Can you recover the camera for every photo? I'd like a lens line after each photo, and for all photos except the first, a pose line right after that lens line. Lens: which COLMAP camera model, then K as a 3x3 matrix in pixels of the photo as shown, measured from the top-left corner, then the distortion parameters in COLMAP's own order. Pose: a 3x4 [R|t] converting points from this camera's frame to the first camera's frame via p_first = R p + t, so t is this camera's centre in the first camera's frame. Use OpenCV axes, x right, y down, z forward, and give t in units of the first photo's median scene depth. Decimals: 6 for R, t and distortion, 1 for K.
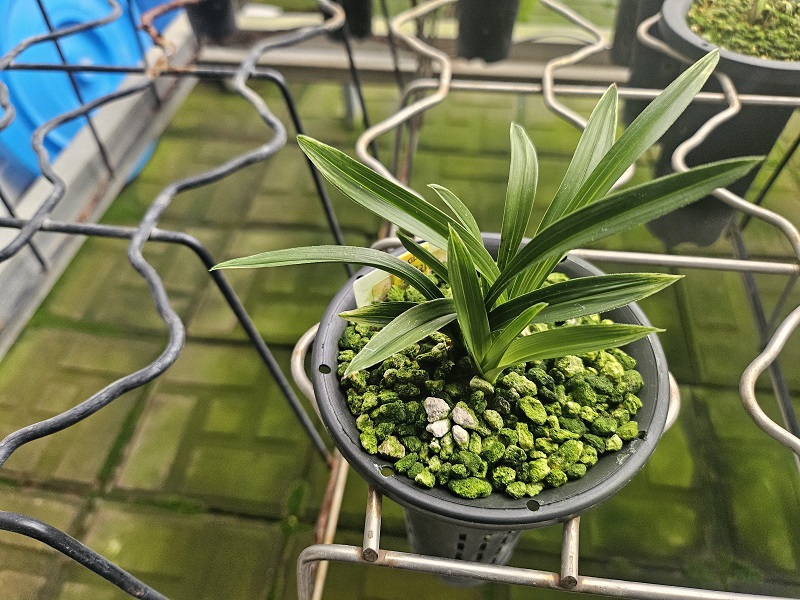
lens RADIAL K [[591.0, 0, 401.8], [0, 591.0, 307.7], [0, 0, 1]] dist [0.006788, -0.044322]
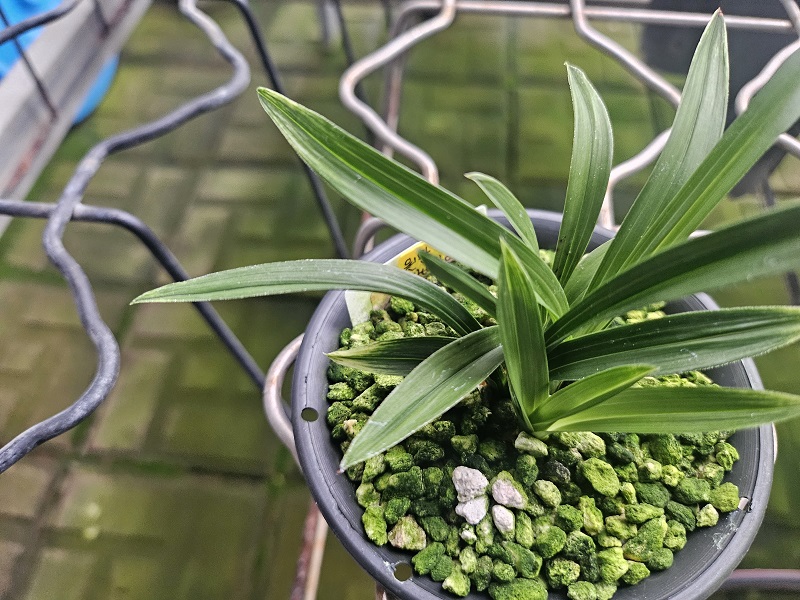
lens RADIAL K [[591.0, 0, 407.4], [0, 591.0, 305.7], [0, 0, 1]] dist [0.006788, -0.044322]
pose [[0.999015, -0.019716, 0.039743, -0.038277], [0.015232, 0.993802, 0.110121, -0.114343], [-0.041668, -0.109407, 0.993123, 0.298715]]
